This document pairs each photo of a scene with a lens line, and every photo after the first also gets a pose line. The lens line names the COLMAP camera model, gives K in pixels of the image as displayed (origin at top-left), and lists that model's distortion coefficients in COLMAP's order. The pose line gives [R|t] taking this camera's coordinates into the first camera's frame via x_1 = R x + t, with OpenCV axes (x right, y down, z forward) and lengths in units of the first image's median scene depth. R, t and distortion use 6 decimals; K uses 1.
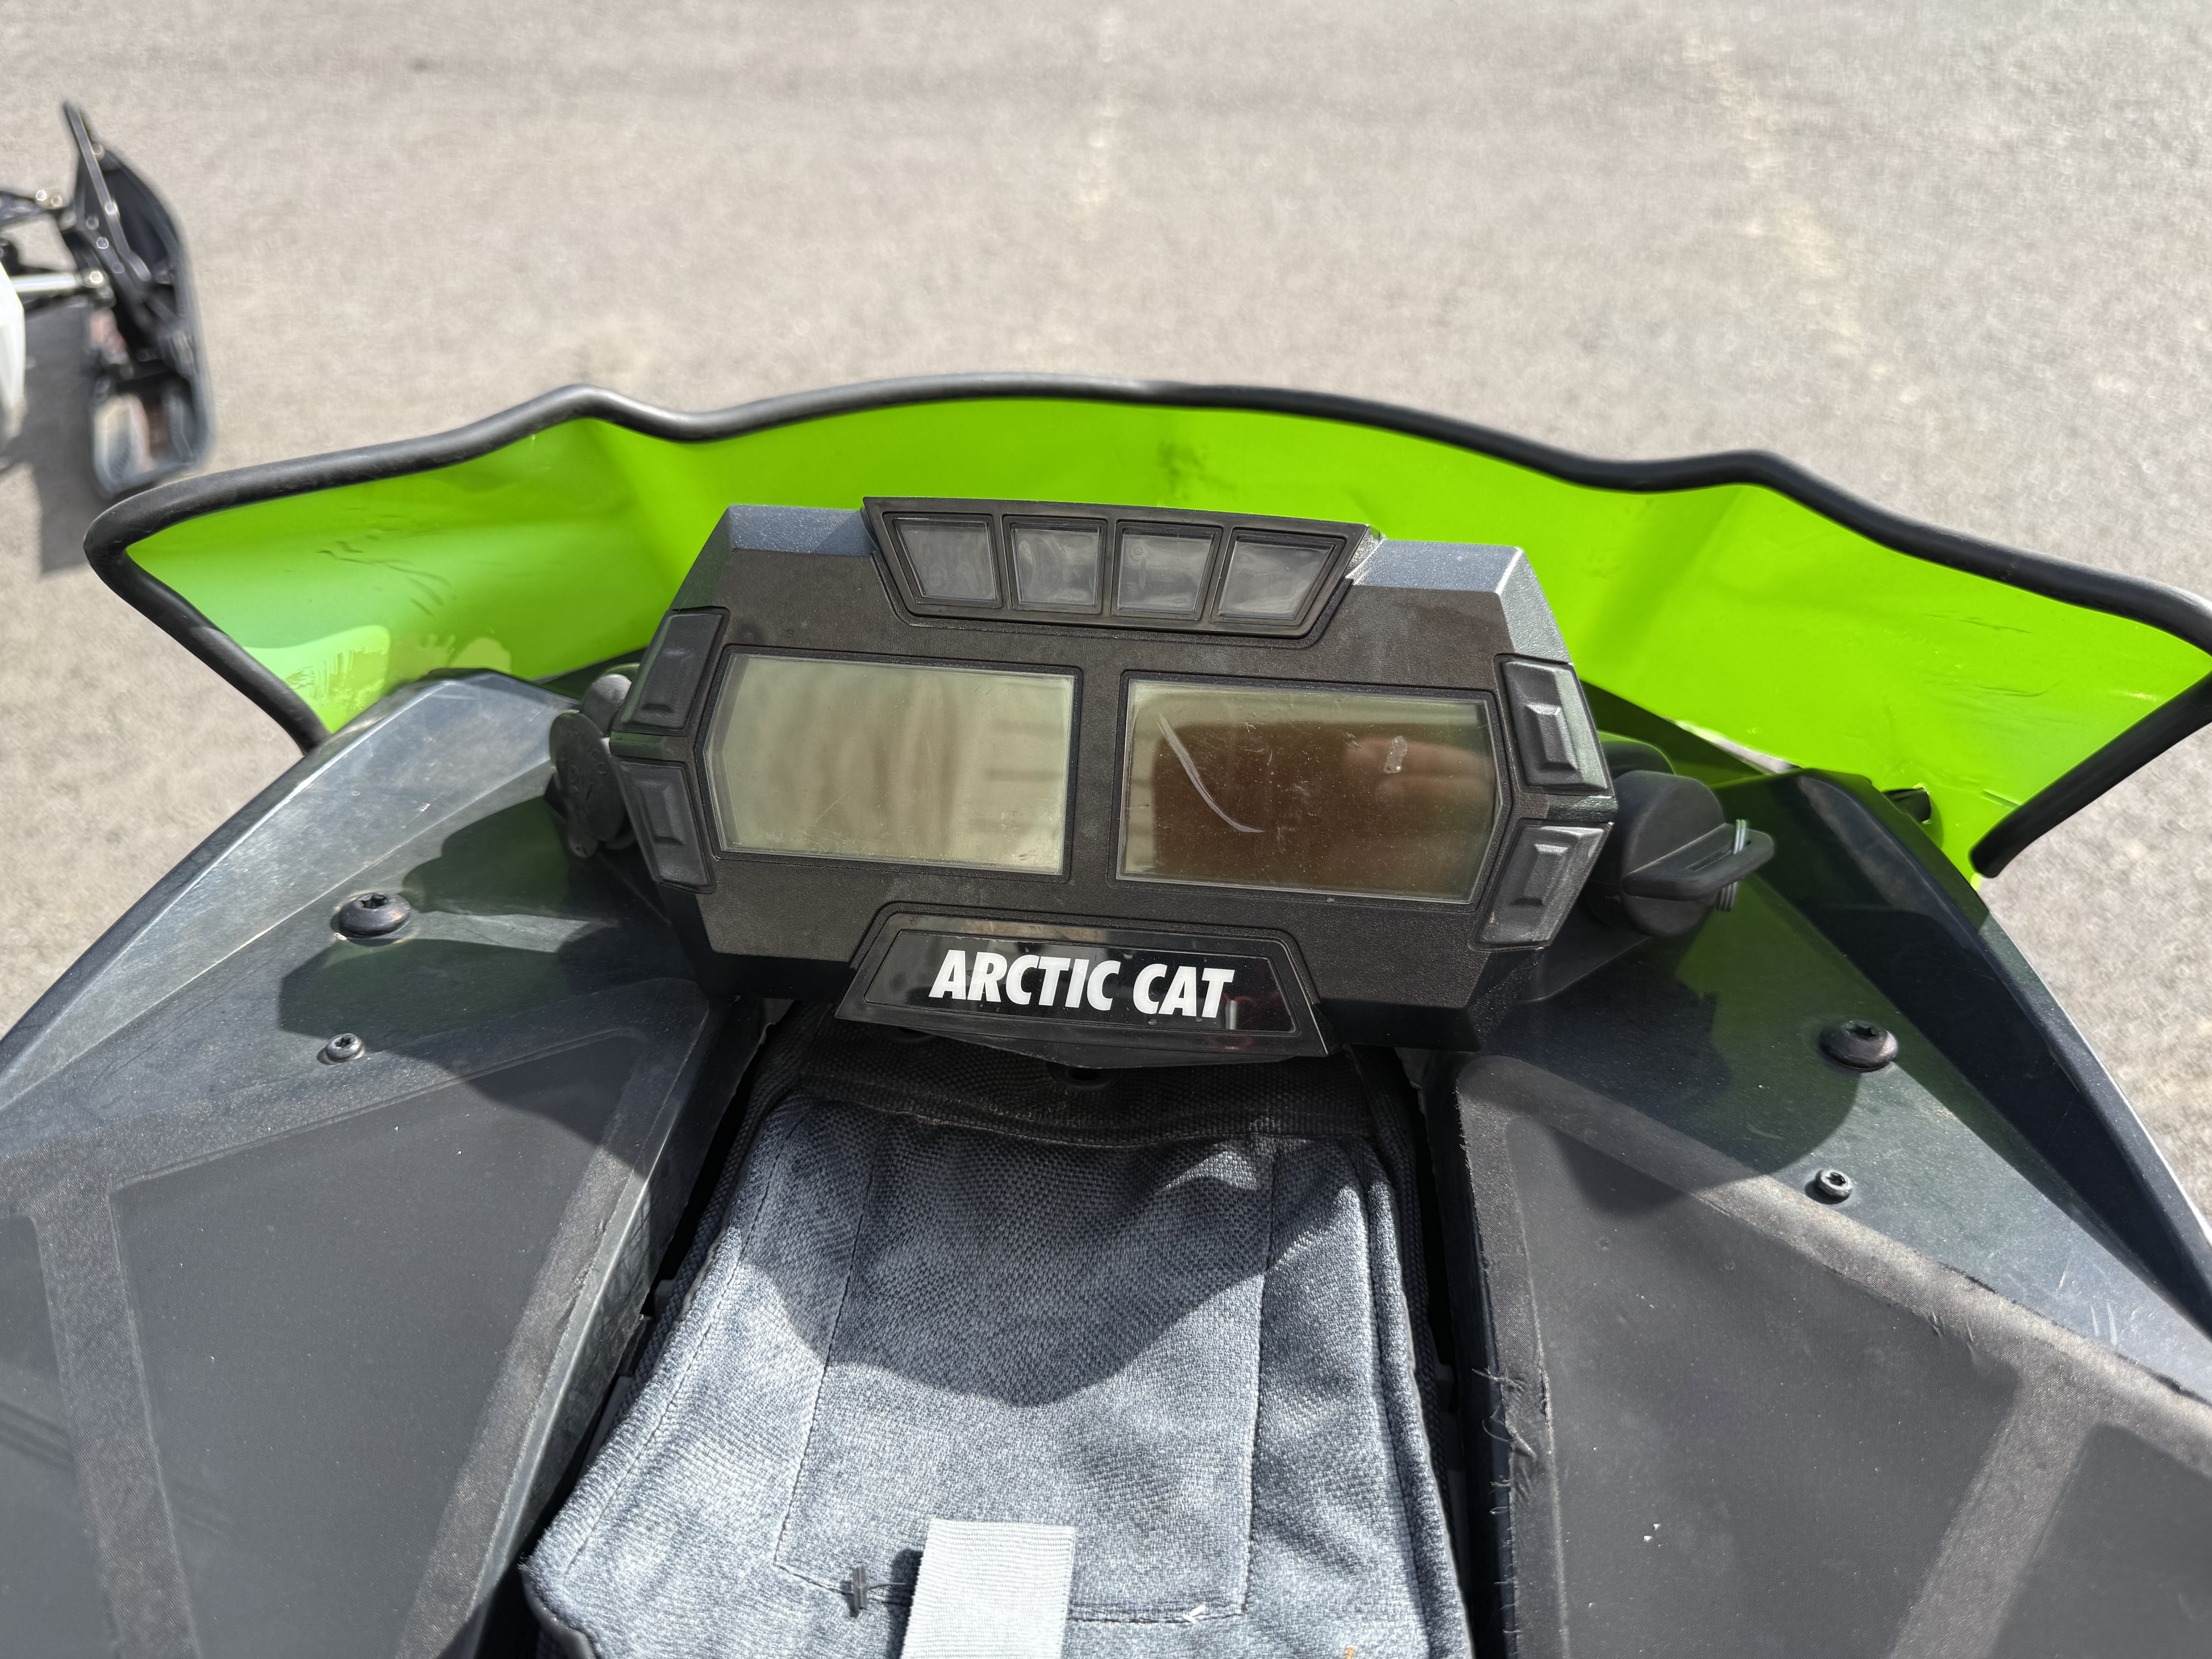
lens RADIAL K [[1426.9, 0, 1106.0], [0, 1426.9, 829.5], [0, 0, 1]] dist [-0.028298, 0.002067]
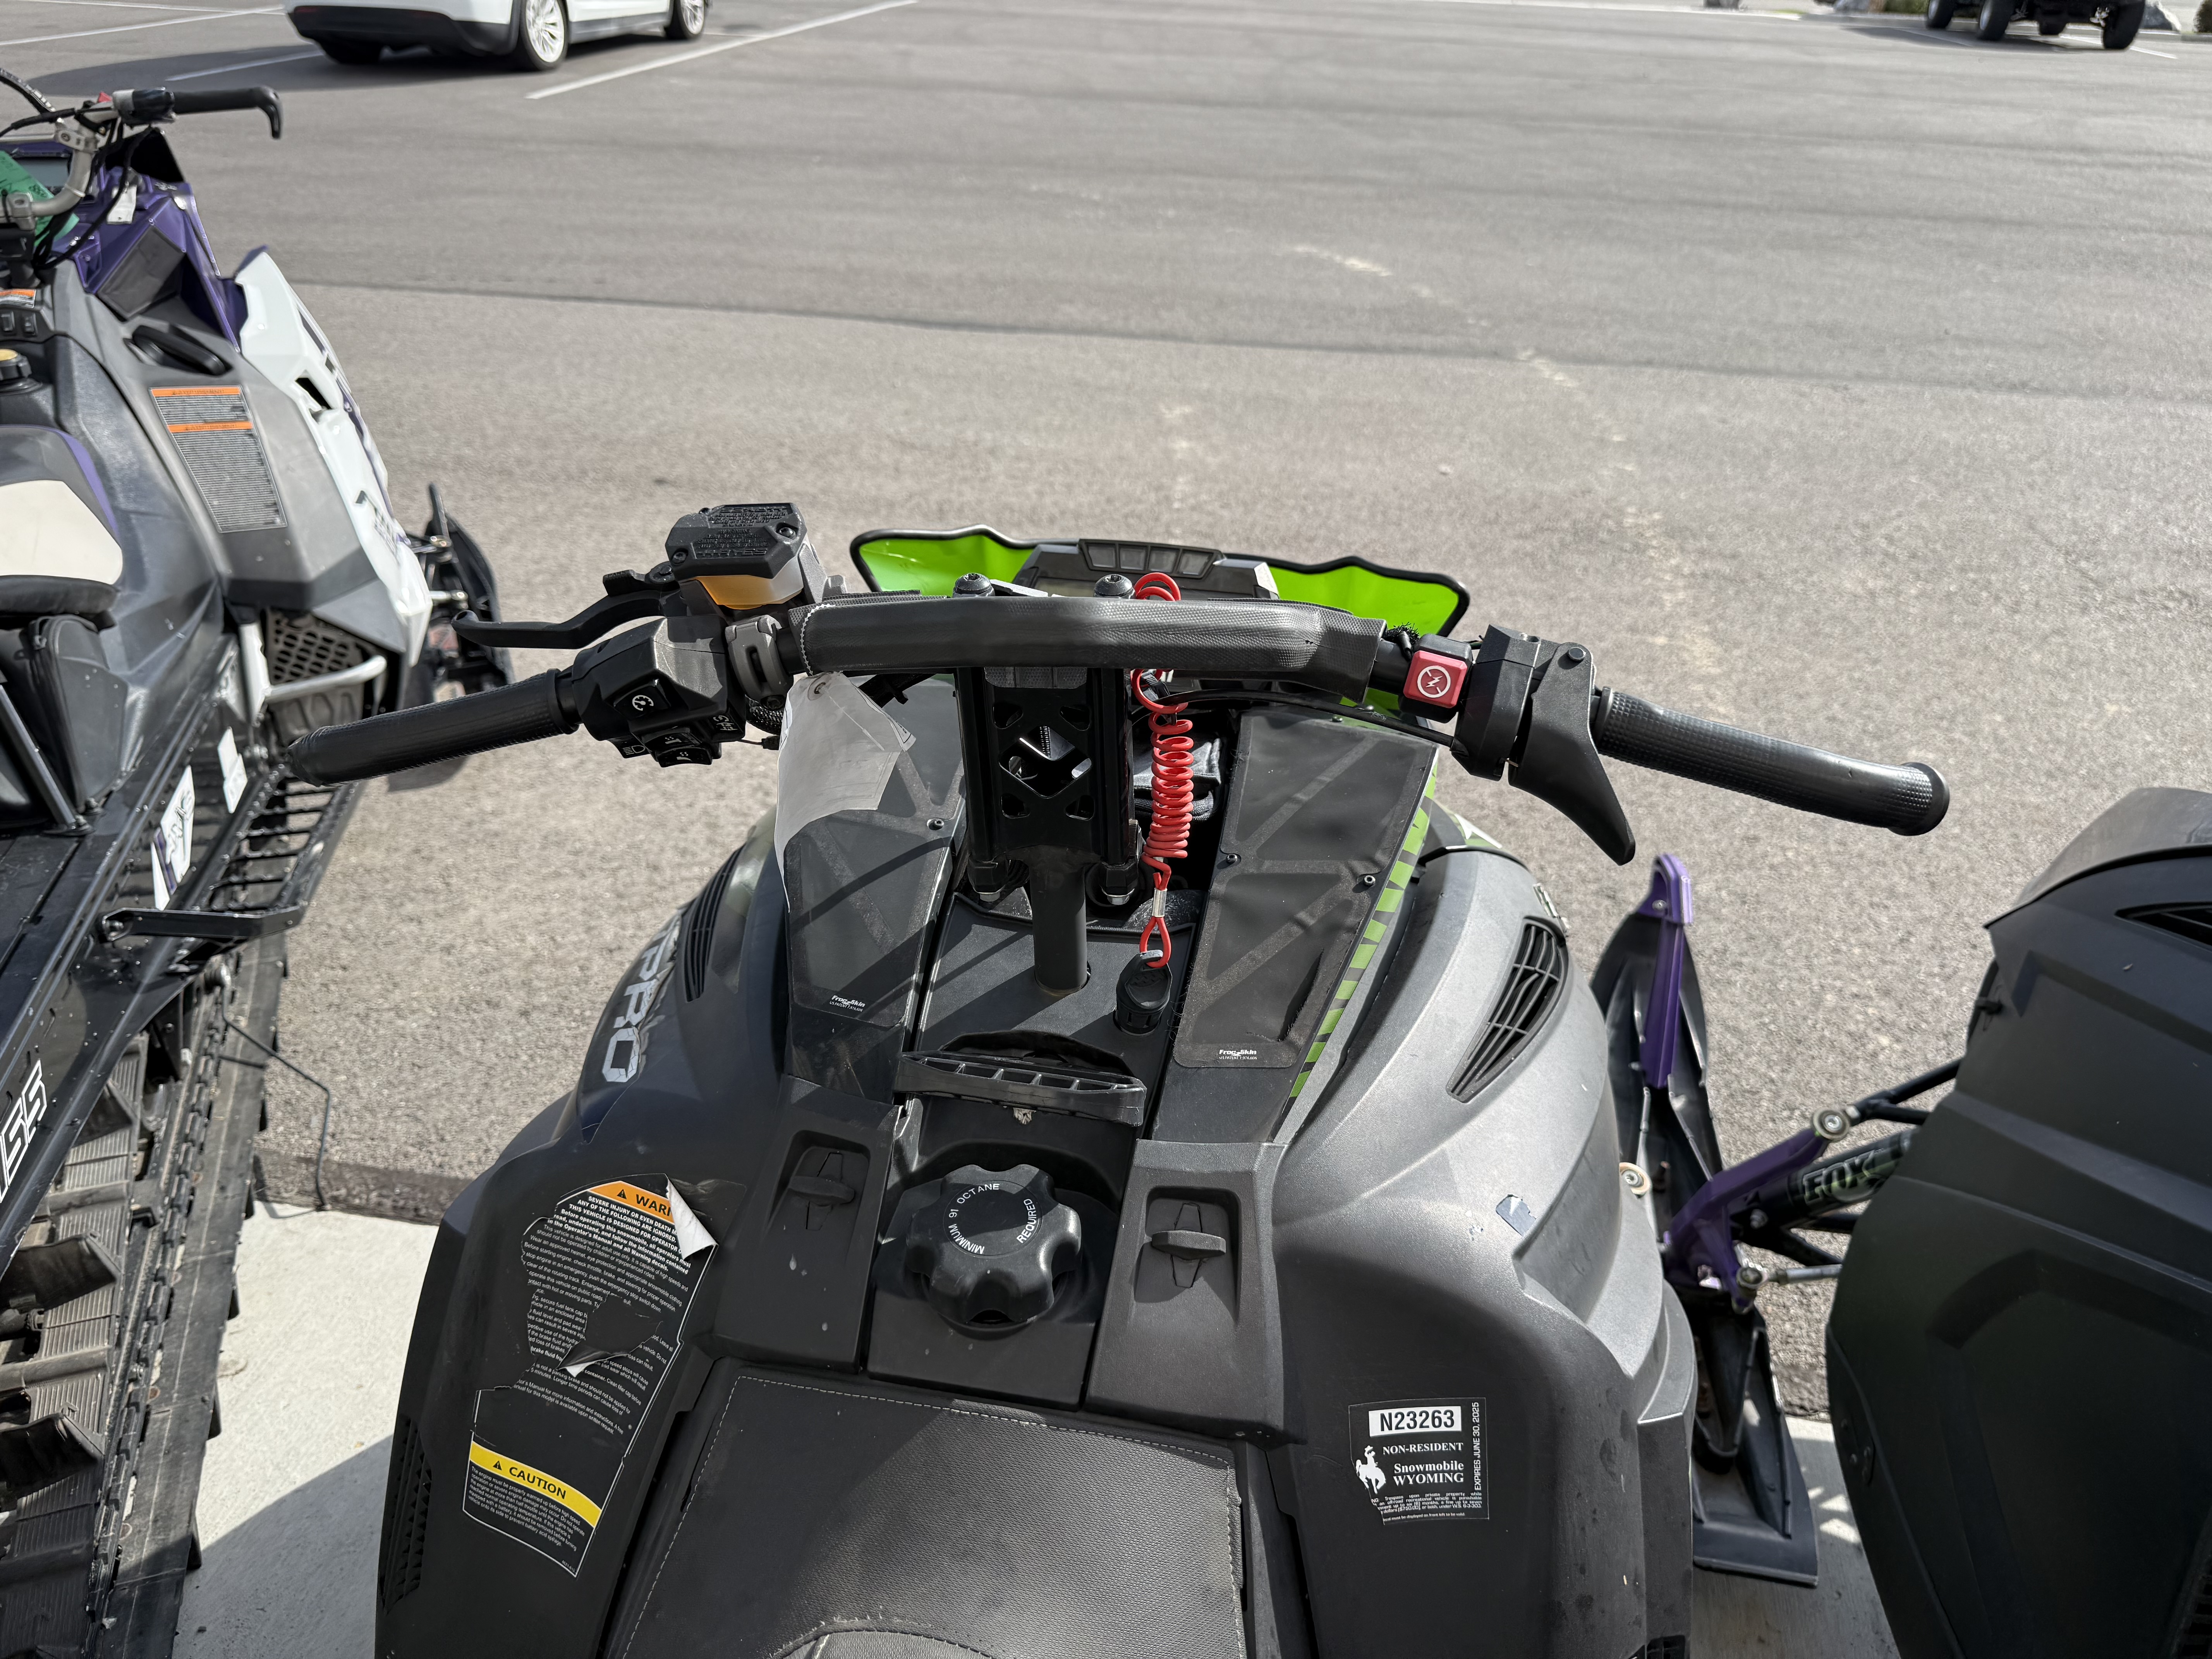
lens RADIAL K [[1426.9, 0, 1106.0], [0, 1426.9, 829.5], [0, 0, 1]] dist [-0.028298, 0.002067]
pose [[0.997447, 0.057650, -0.042148, 0.008016], [-0.067044, 0.959216, -0.274607, 0.146208], [0.024598, 0.276732, 0.960632, -0.242552]]
